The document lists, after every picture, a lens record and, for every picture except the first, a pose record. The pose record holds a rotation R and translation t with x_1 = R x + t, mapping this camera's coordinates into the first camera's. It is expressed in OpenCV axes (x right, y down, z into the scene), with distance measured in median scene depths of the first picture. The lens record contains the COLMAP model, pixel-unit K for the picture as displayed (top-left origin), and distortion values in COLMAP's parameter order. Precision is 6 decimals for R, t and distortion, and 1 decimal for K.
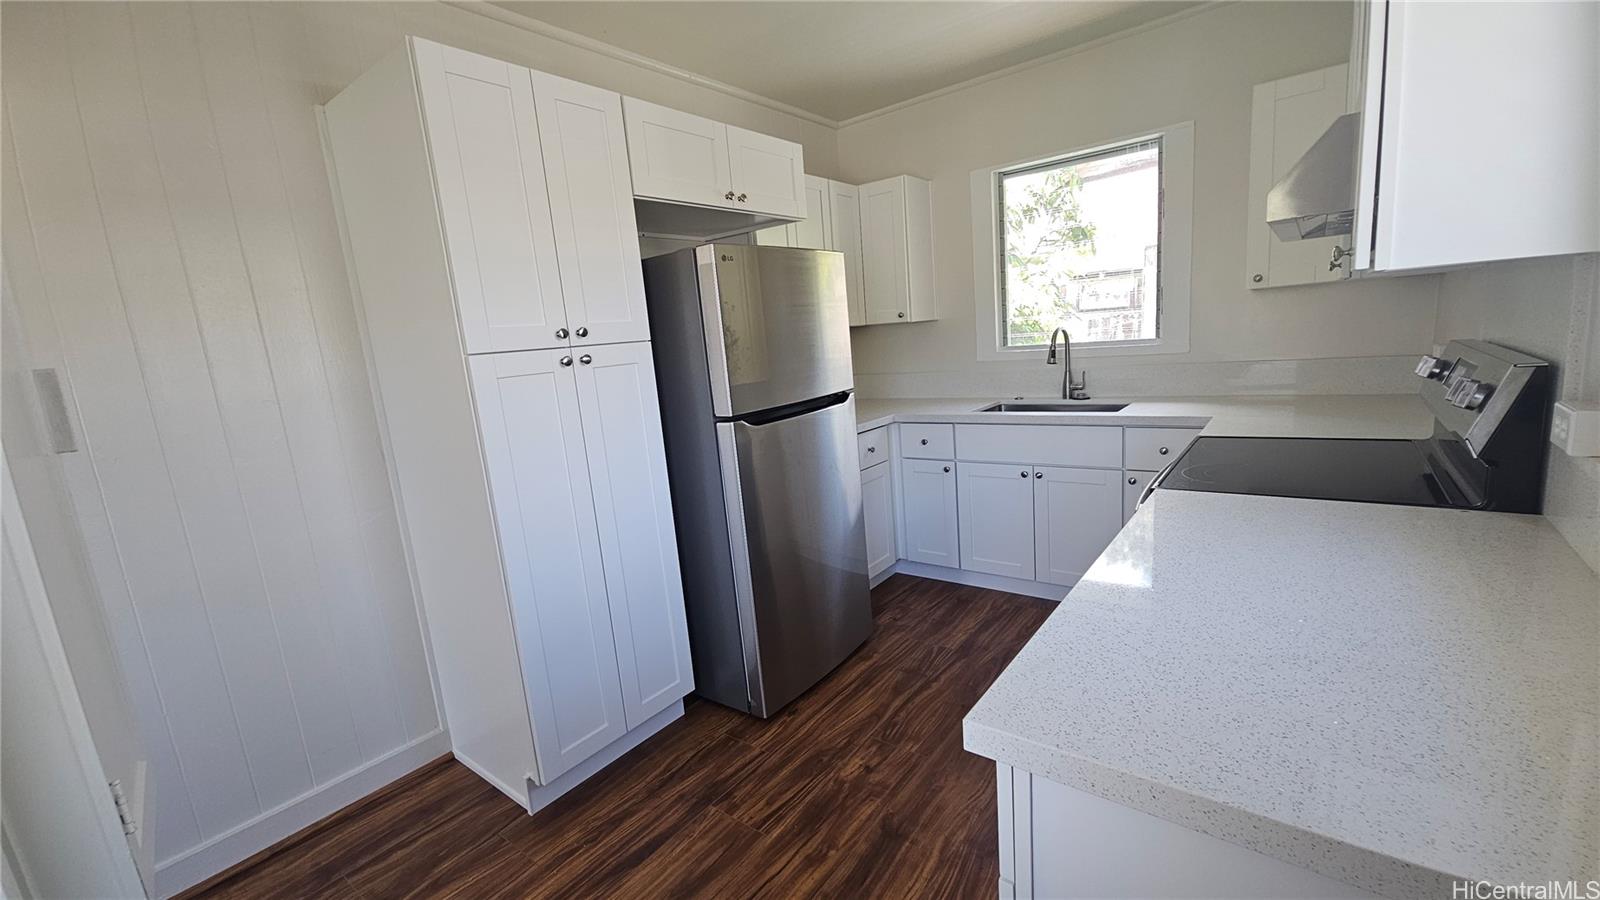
lens RADIAL K [[656.1, 0, 800.0], [0, 656.1, 450.0], [0, 0, 1]] dist [-0.009538, -0.000207]
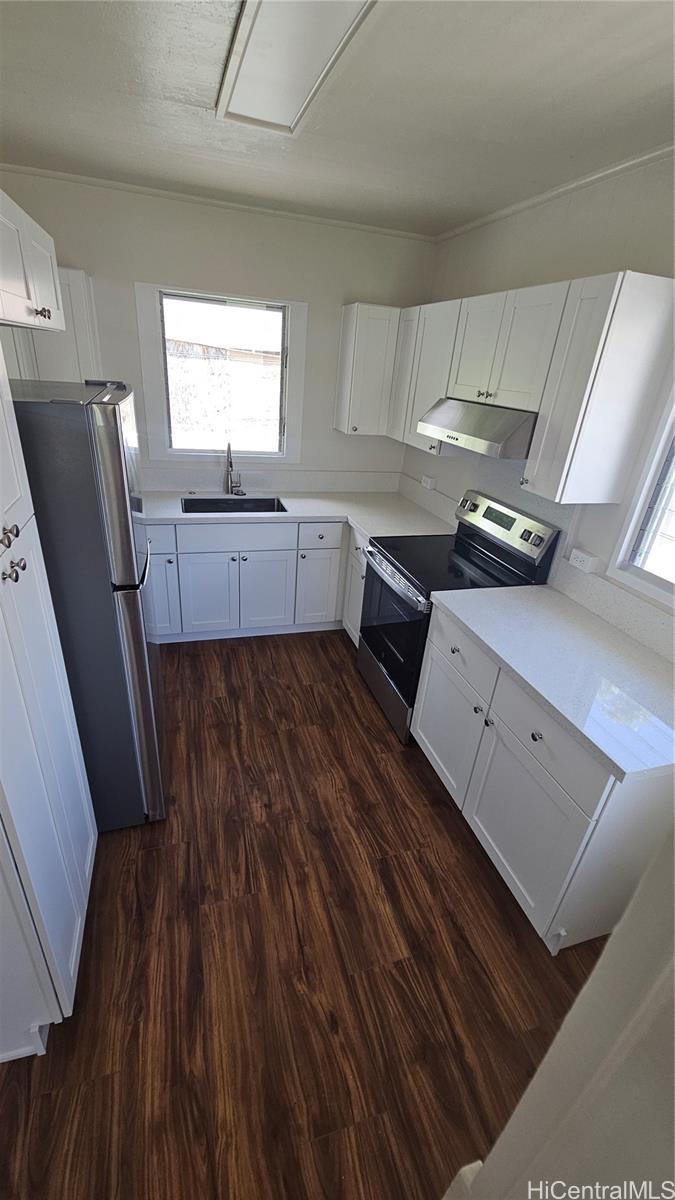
lens RADIAL K [[489.5, 0, 337.5], [0, 489.5, 600.0], [0, 0, 1]] dist [-0.001465, -0.000772]
pose [[0.564674, -0.242101, 0.789006, -0.554948], [0.018313, 0.959447, 0.281294, -0.248817], [-0.825111, -0.144390, 0.546208, 0.357910]]
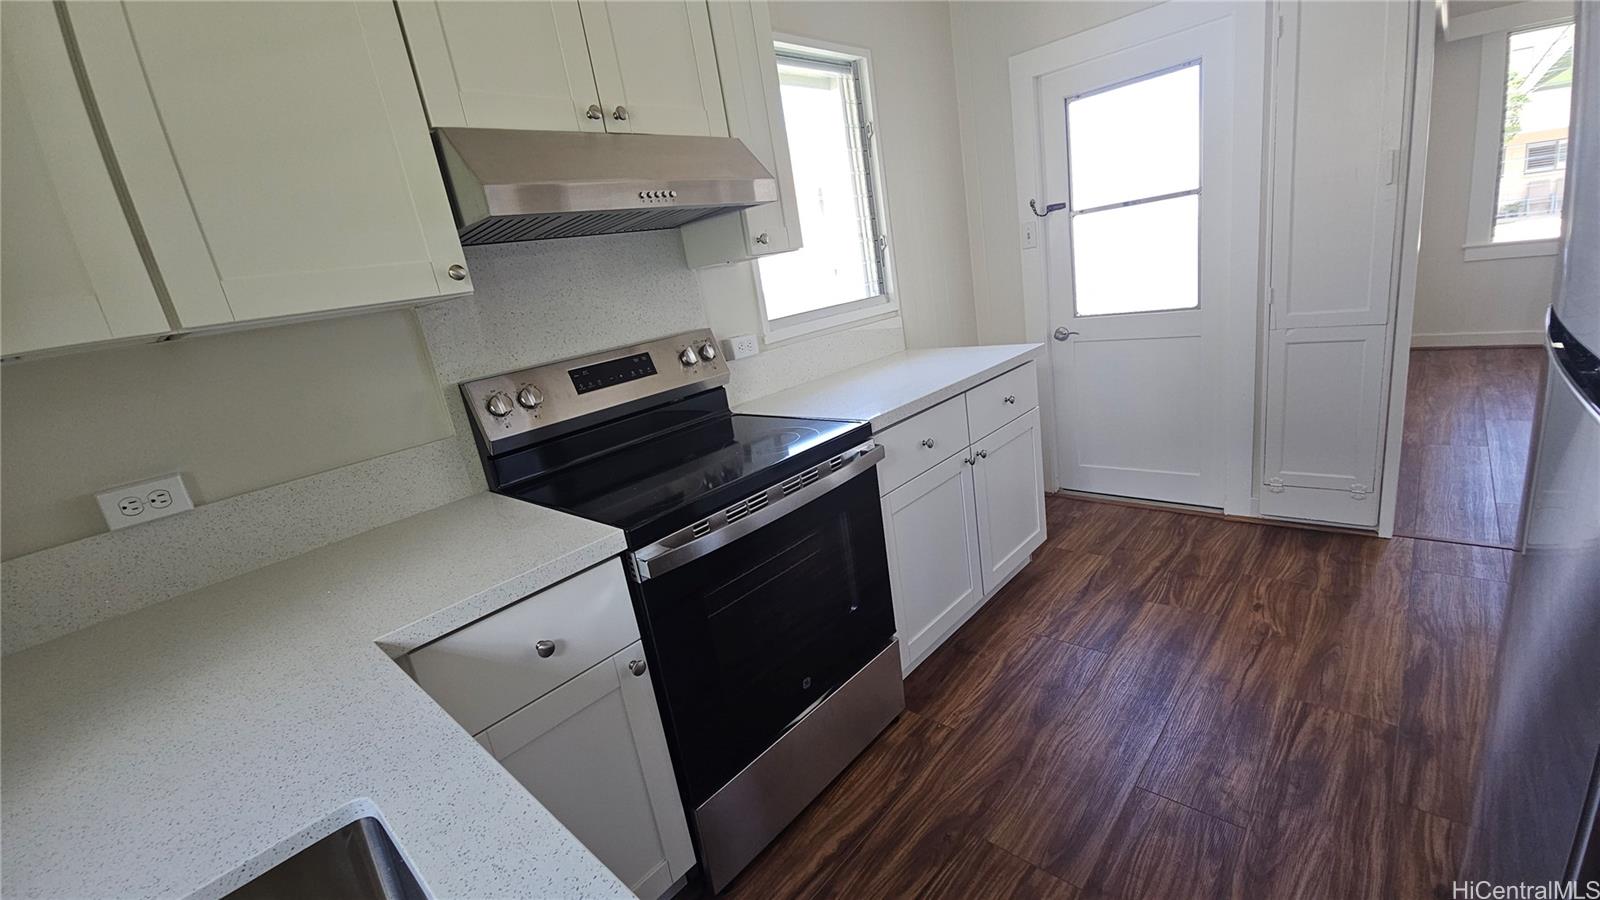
lens RADIAL K [[652.6, 0, 800.0], [0, 652.6, 450.0], [0, 0, 1]] dist [-0.001465, -0.000772]
pose [[-0.967429, 0.202215, 0.152283, 0.393615], [0.248119, 0.876709, 0.412089, -0.295896], [-0.050178, 0.436452, -0.898327, 1.579352]]
